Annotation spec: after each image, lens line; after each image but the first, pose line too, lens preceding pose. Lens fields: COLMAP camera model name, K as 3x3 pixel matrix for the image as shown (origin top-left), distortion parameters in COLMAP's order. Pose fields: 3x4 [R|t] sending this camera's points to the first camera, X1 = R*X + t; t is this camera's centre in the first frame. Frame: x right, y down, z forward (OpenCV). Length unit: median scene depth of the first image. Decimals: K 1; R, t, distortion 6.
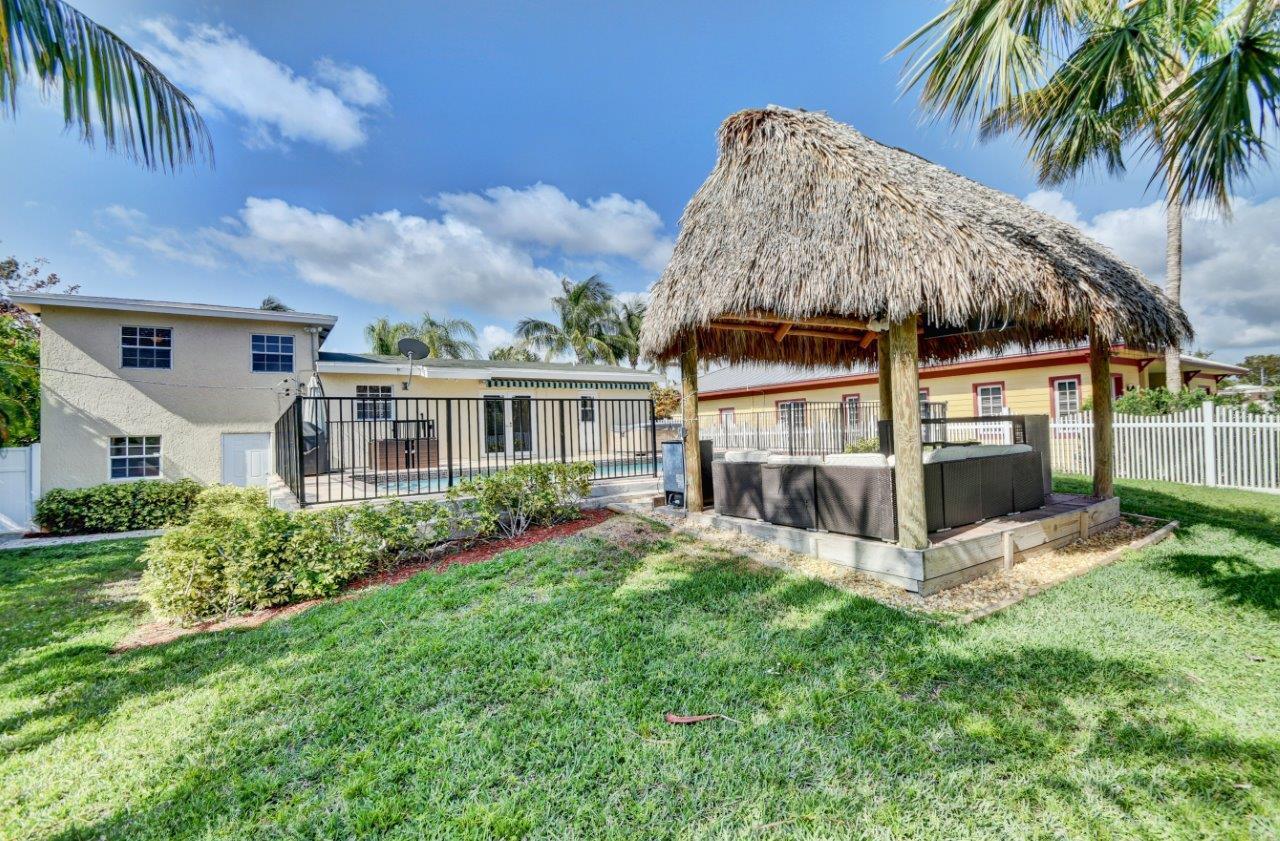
lens RADIAL K [[552.6, 0, 640.0], [0, 552.6, 420.5], [0, 0, 1]] dist [0.018031, -0.000013]
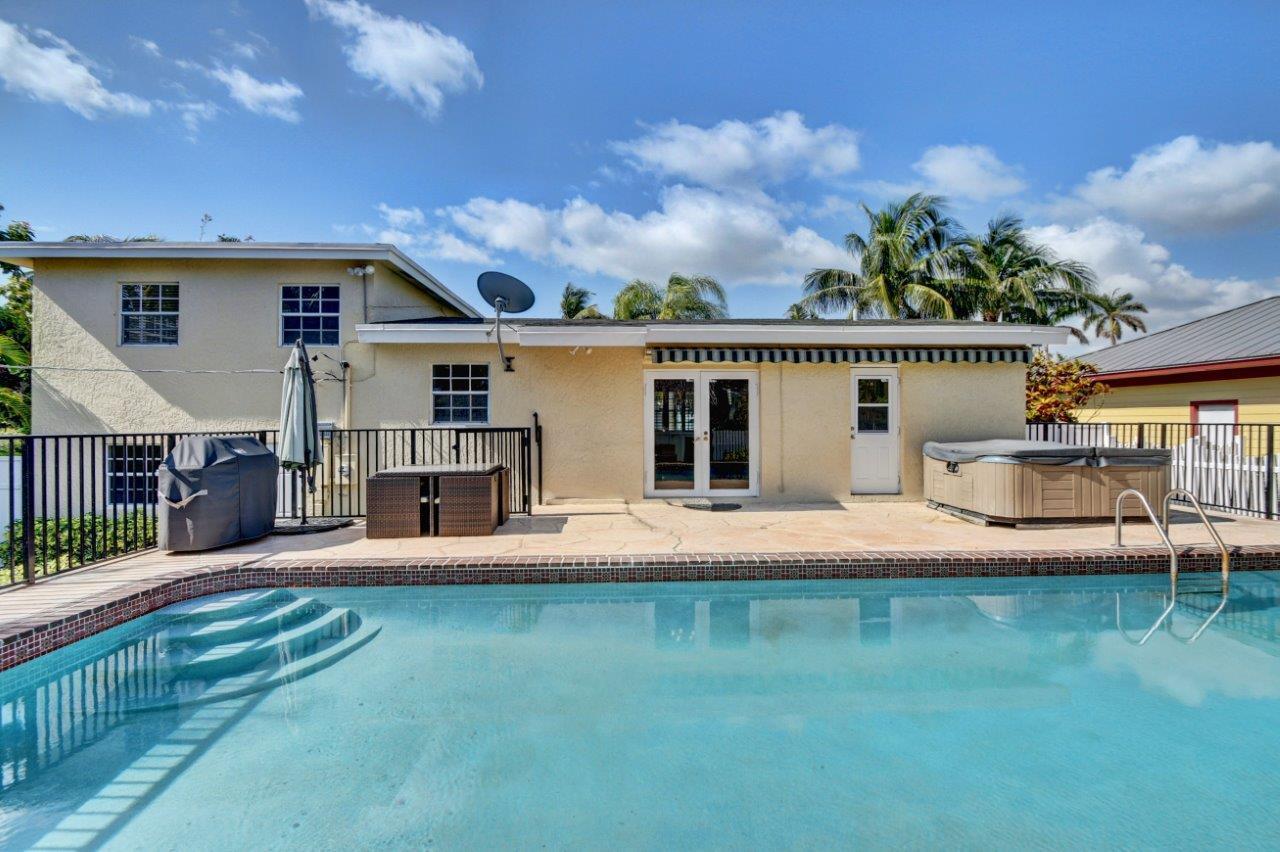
lens RADIAL K [[586.0, 0, 640.0], [0, 586.0, 426.0], [0, 0, 1]] dist [-0.002536, -0.000090]
pose [[0.853795, 0.030897, -0.519692, -0.004309], [-0.013469, 0.999214, 0.037277, -0.026268], [0.520435, -0.024827, 0.853540, 0.636292]]
